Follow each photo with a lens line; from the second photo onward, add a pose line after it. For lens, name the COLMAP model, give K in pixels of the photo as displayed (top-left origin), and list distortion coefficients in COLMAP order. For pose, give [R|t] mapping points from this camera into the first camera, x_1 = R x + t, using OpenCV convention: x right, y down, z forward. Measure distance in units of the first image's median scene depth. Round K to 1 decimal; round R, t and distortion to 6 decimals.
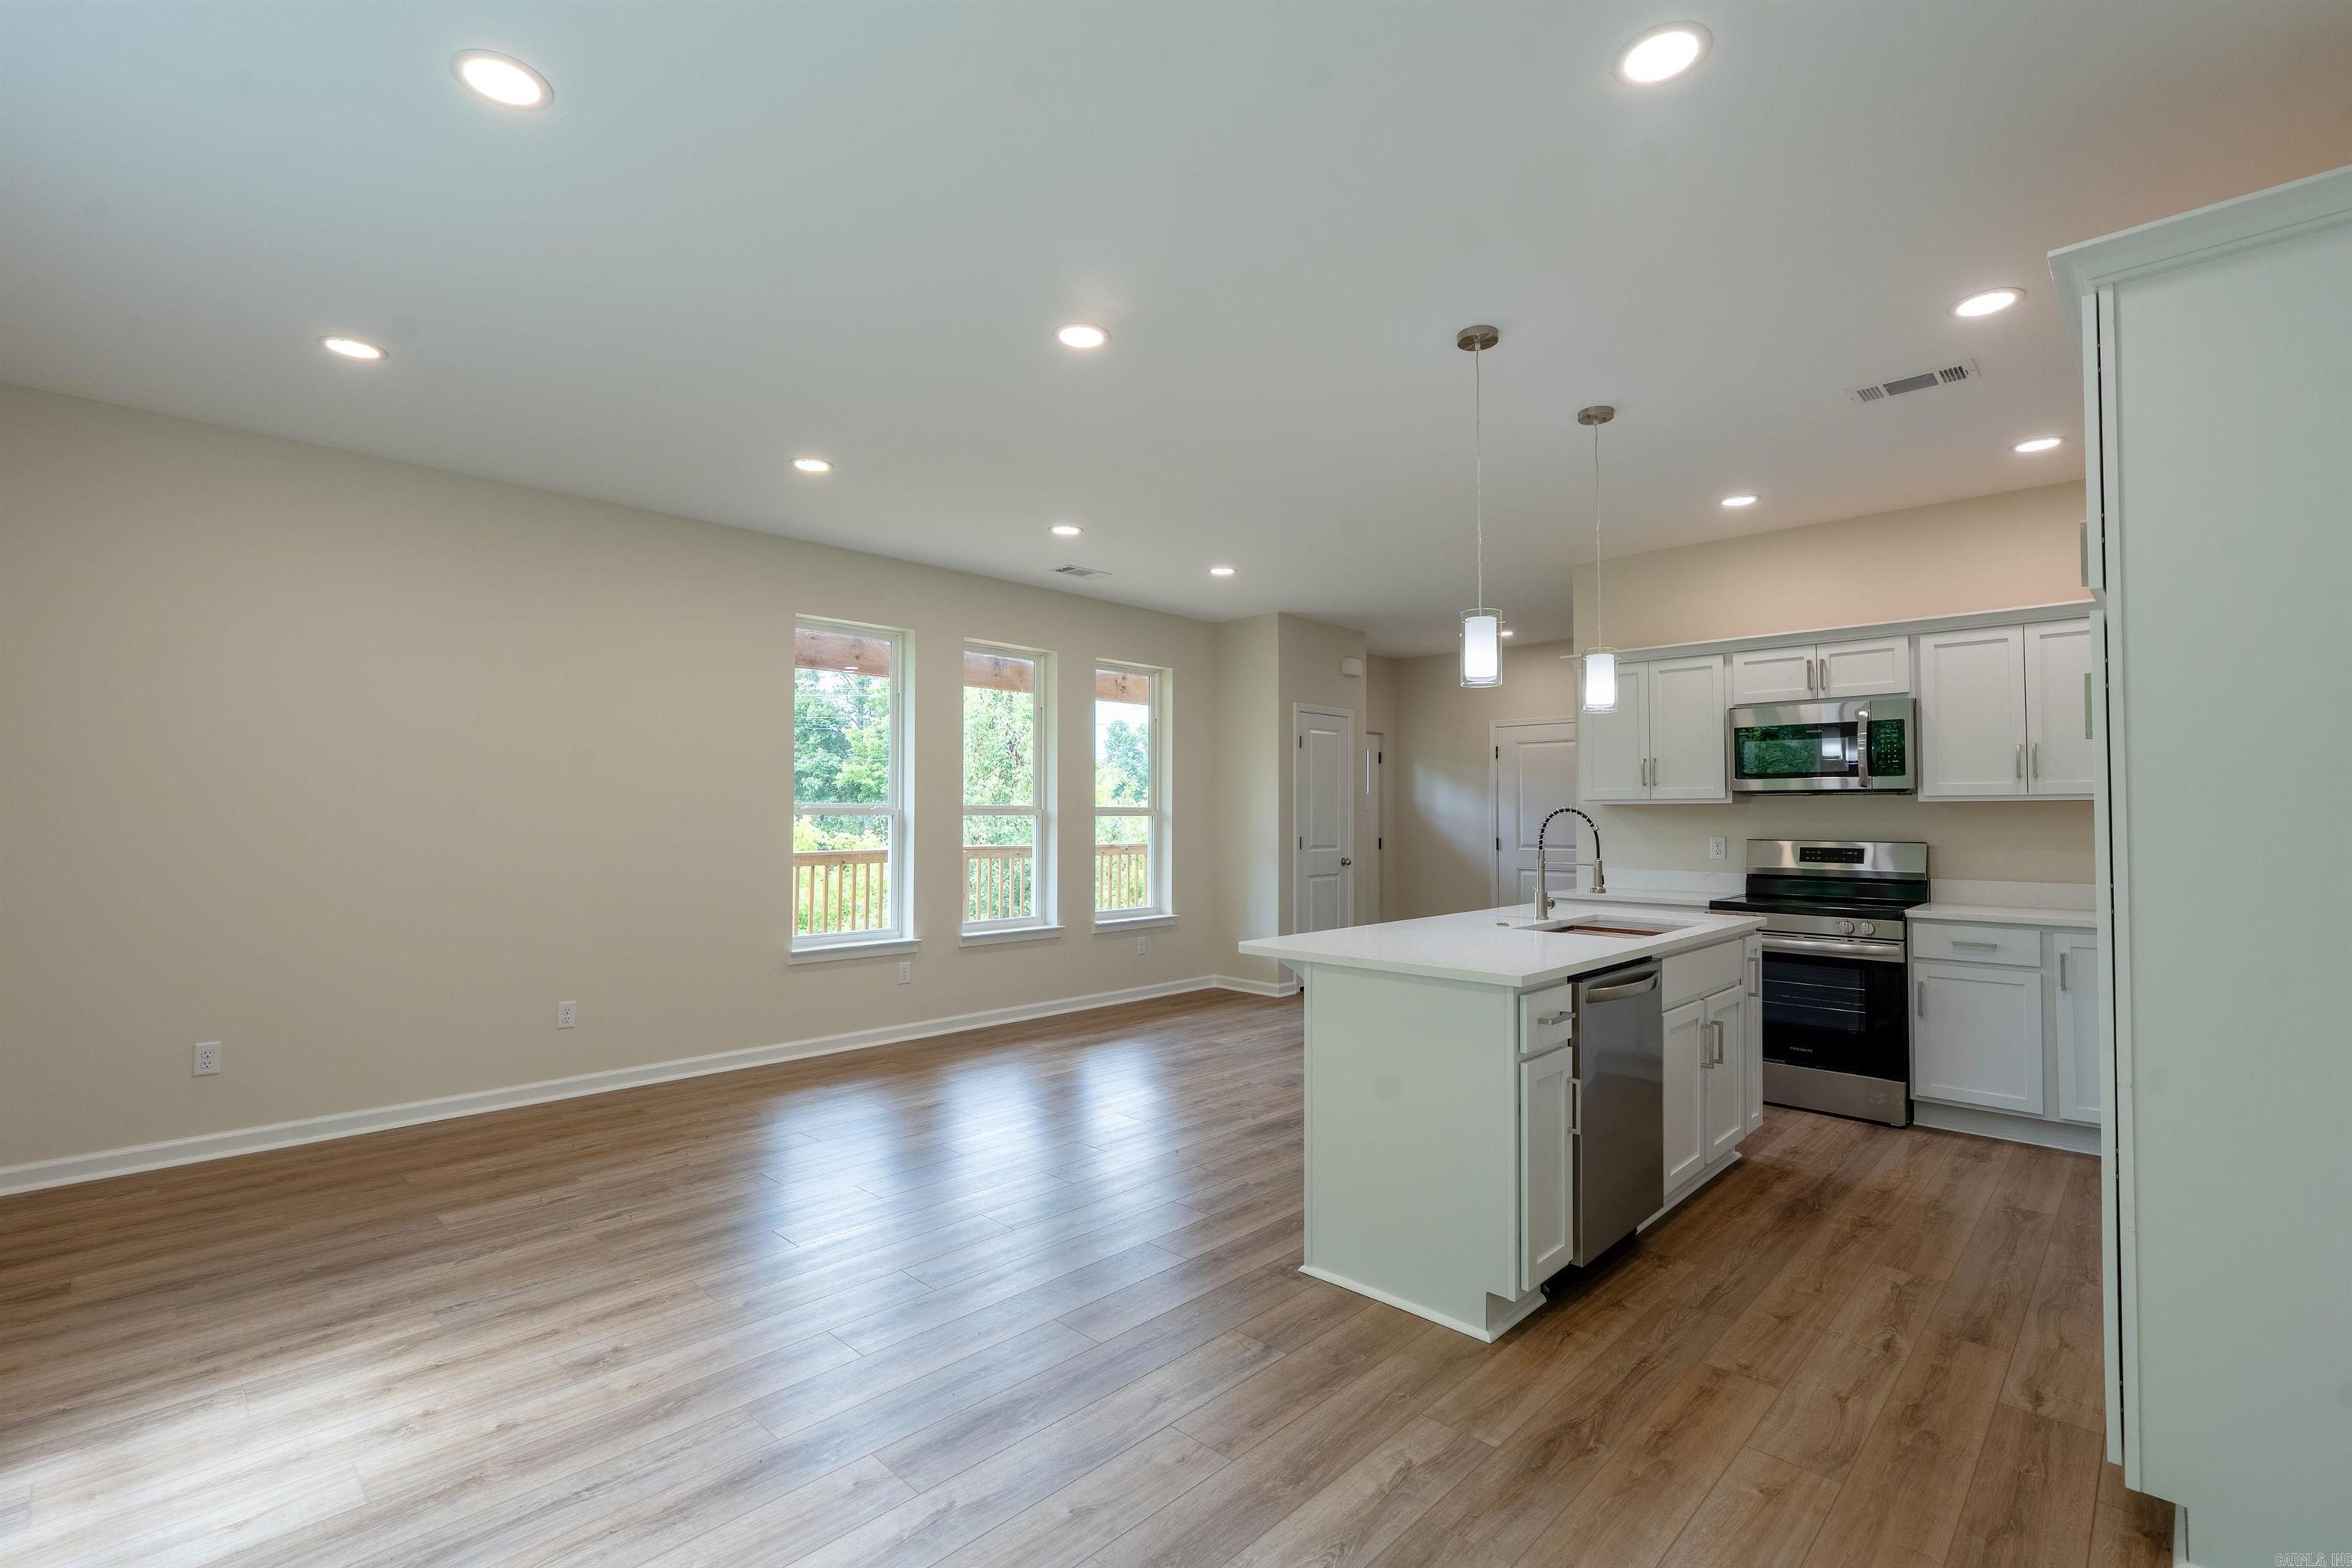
lens RADIAL K [[1056.4, 0, 1174.1], [0, 1056.4, 785.7], [0, 0, 1]] dist [-0.001807, 0.000373]
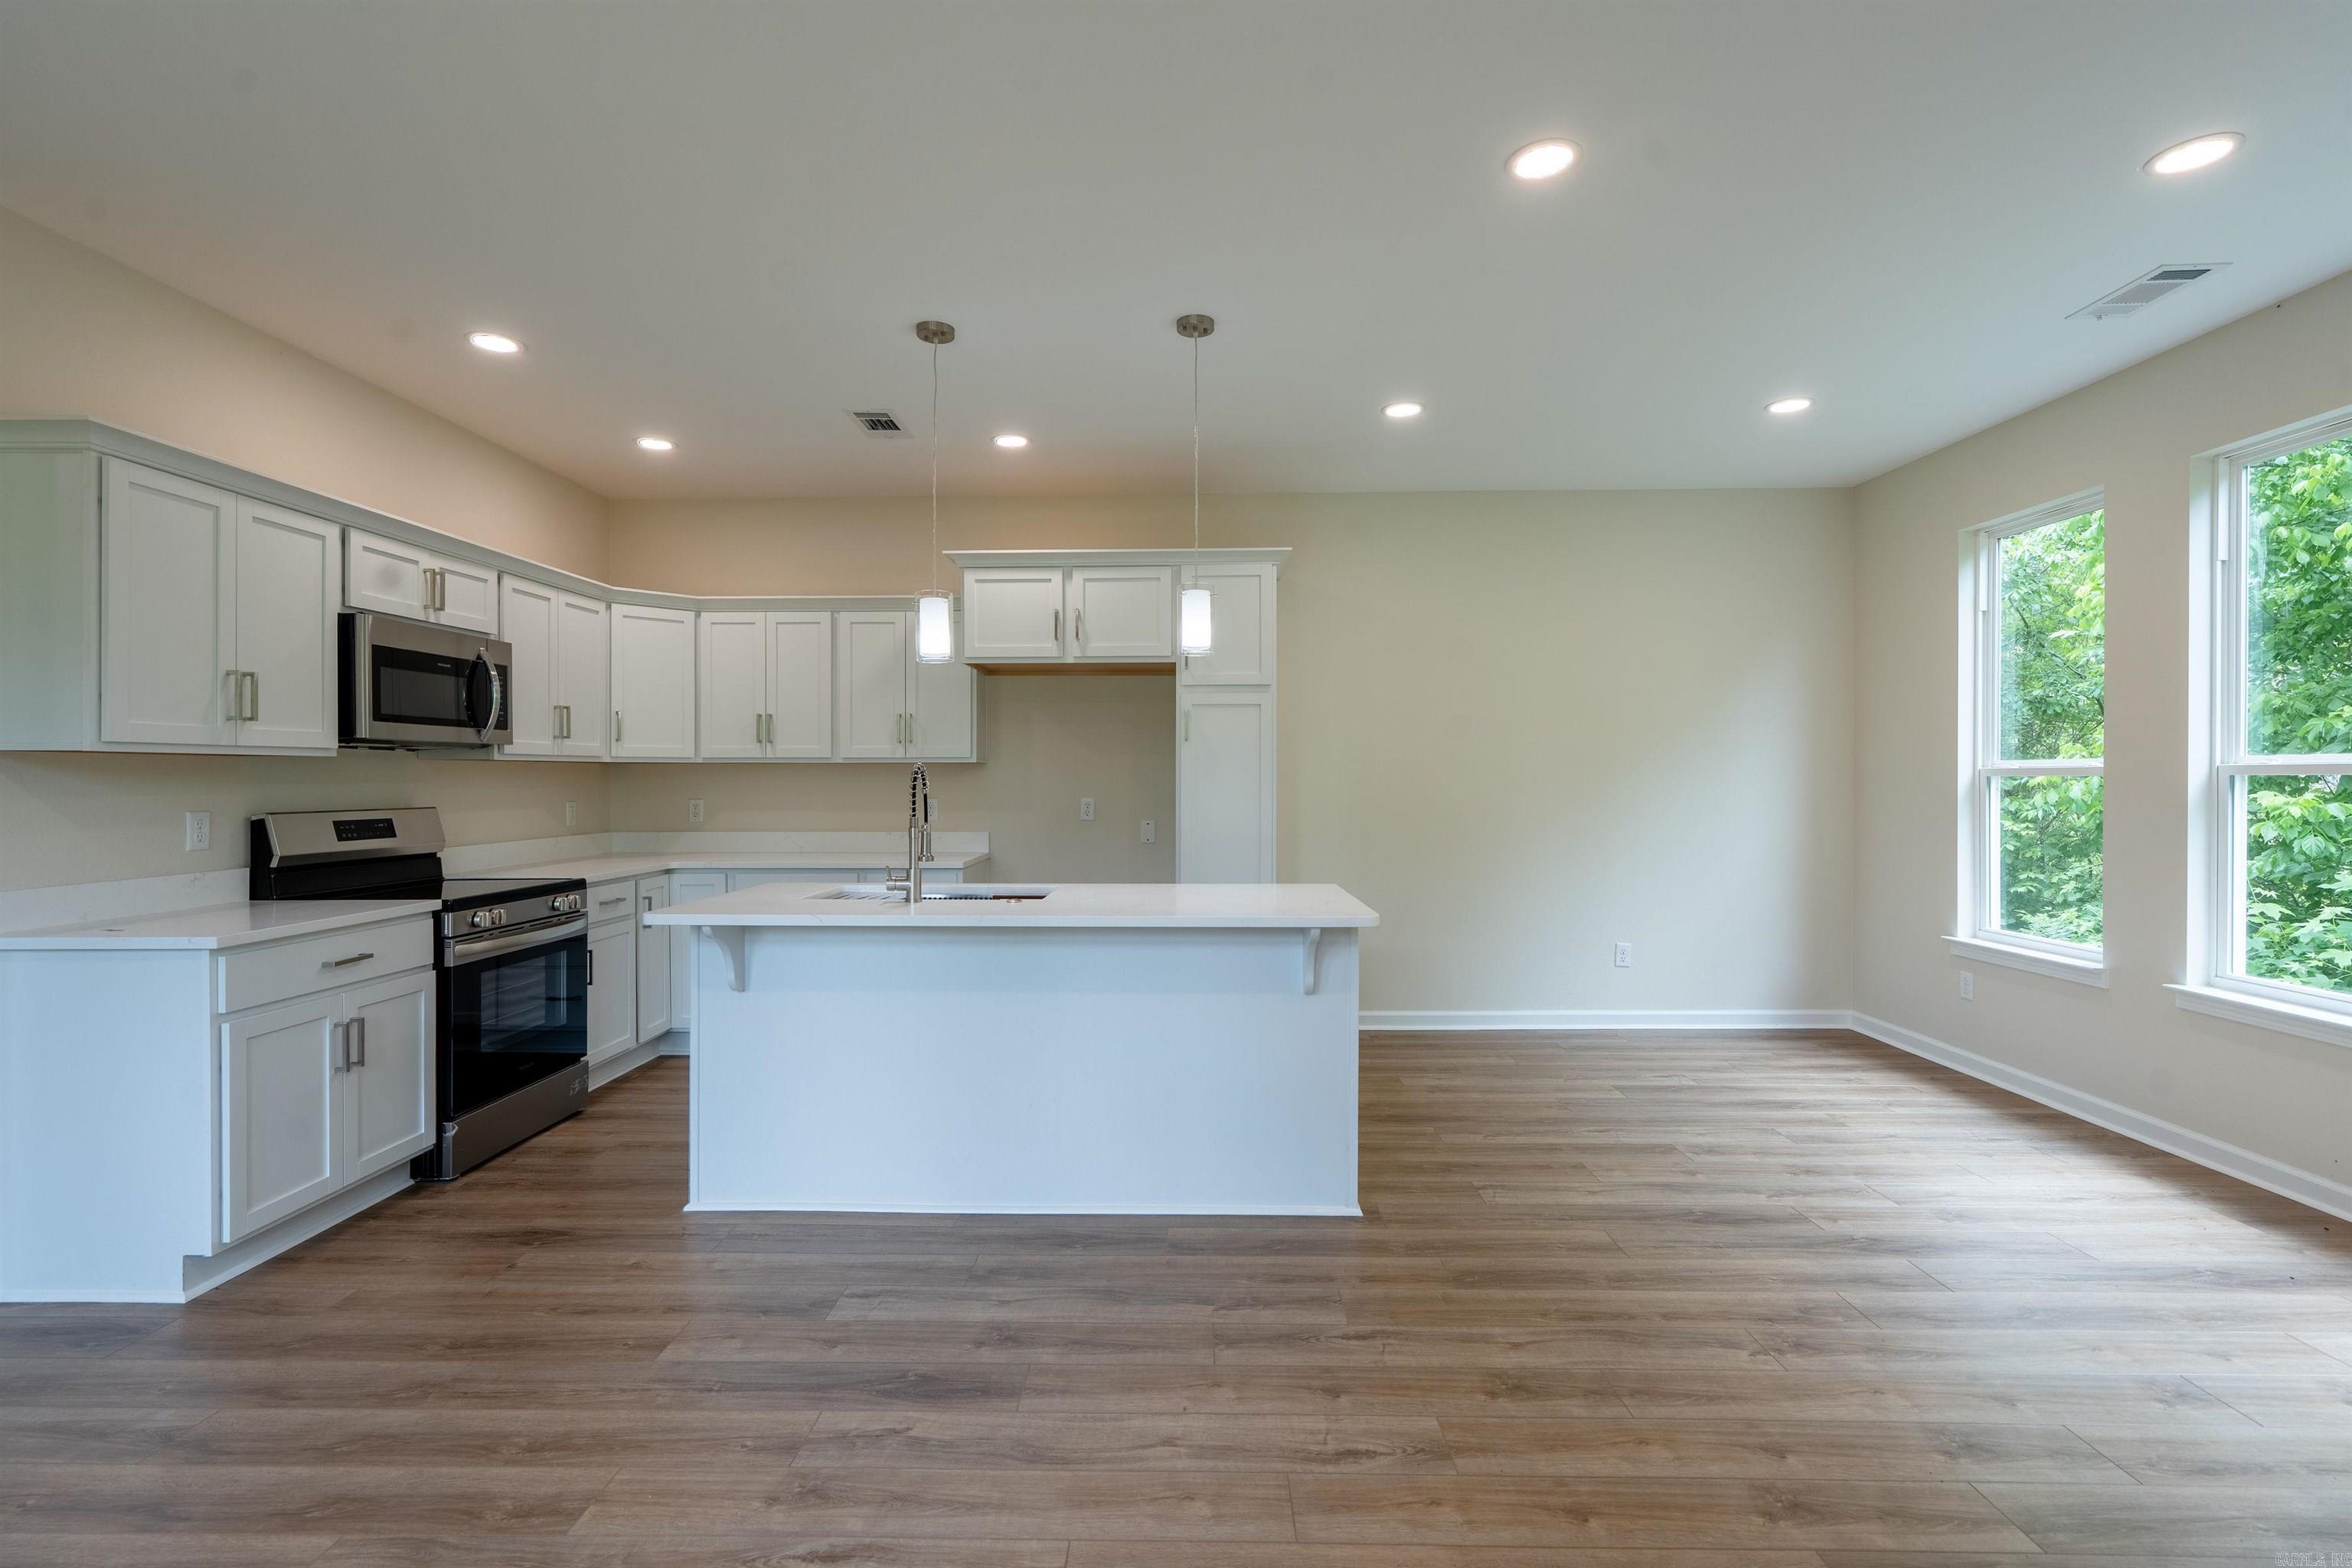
lens RADIAL K [[1053.6, 0, 1174.0], [0, 1053.6, 785.1], [0, 0, 1]] dist [-0.005174, 0.001129]
pose [[-0.680611, -0.006408, 0.732617, -0.327013], [-0.020435, 0.999739, -0.010241, 0.033808], [-0.732360, -0.021941, -0.680564, 1.184394]]
